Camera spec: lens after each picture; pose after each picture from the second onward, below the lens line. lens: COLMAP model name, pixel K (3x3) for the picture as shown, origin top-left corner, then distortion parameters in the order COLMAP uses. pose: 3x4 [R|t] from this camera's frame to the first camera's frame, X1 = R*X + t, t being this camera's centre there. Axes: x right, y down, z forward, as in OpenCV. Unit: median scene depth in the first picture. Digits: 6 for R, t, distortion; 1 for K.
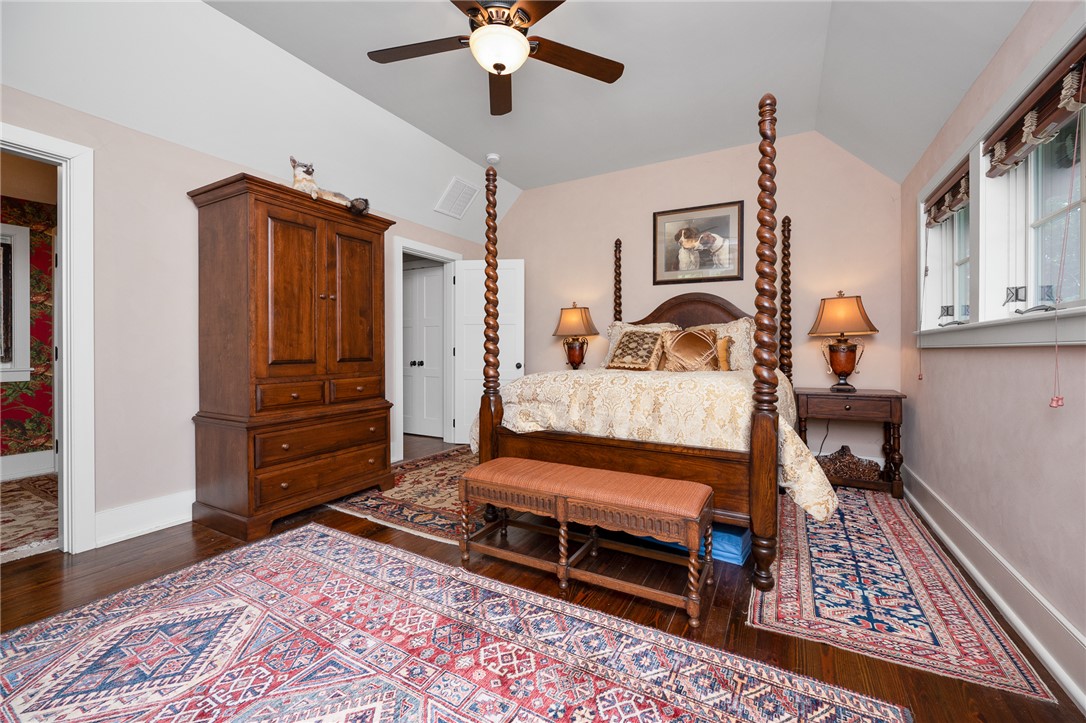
lens RADIAL K [[434.8, 0, 547.0], [0, 434.8, 353.7], [0, 0, 1]] dist [-0.003572, -0.000259]
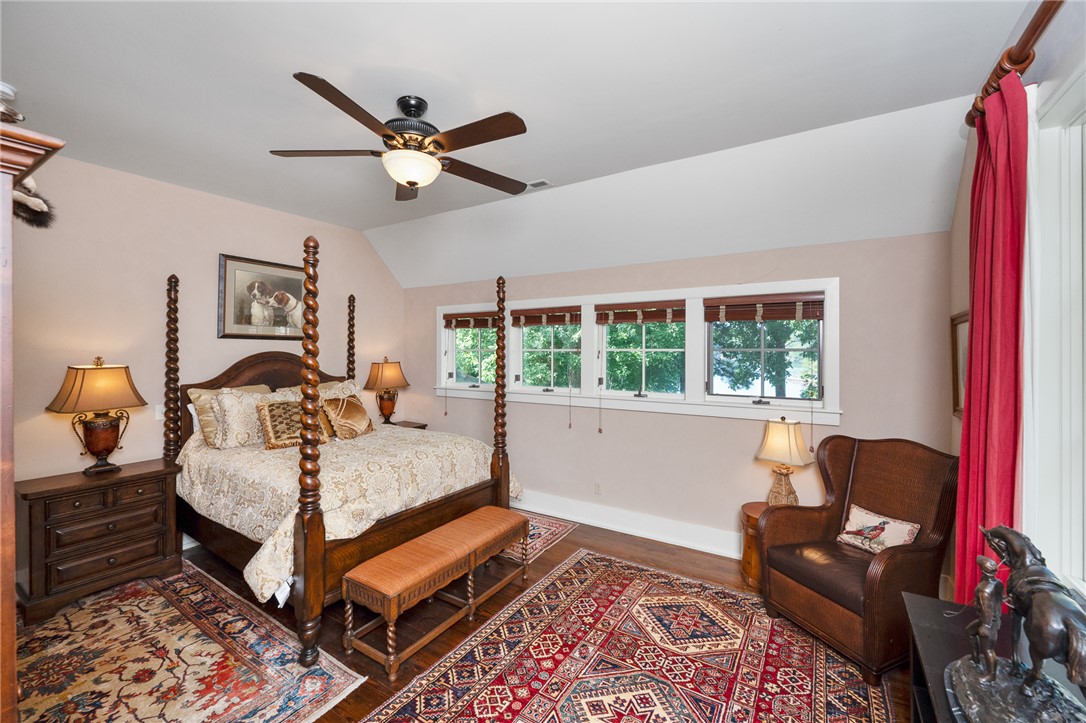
lens RADIAL K [[434.8, 0, 547.8], [0, 434.8, 357.4], [0, 0, 1]] dist [-0.003572, -0.000259]
pose [[0.060042, -0.011172, 0.998133, -0.597716], [0.009141, 0.999902, 0.010642, -0.129661], [-0.998154, 0.008485, 0.060139, 0.322042]]
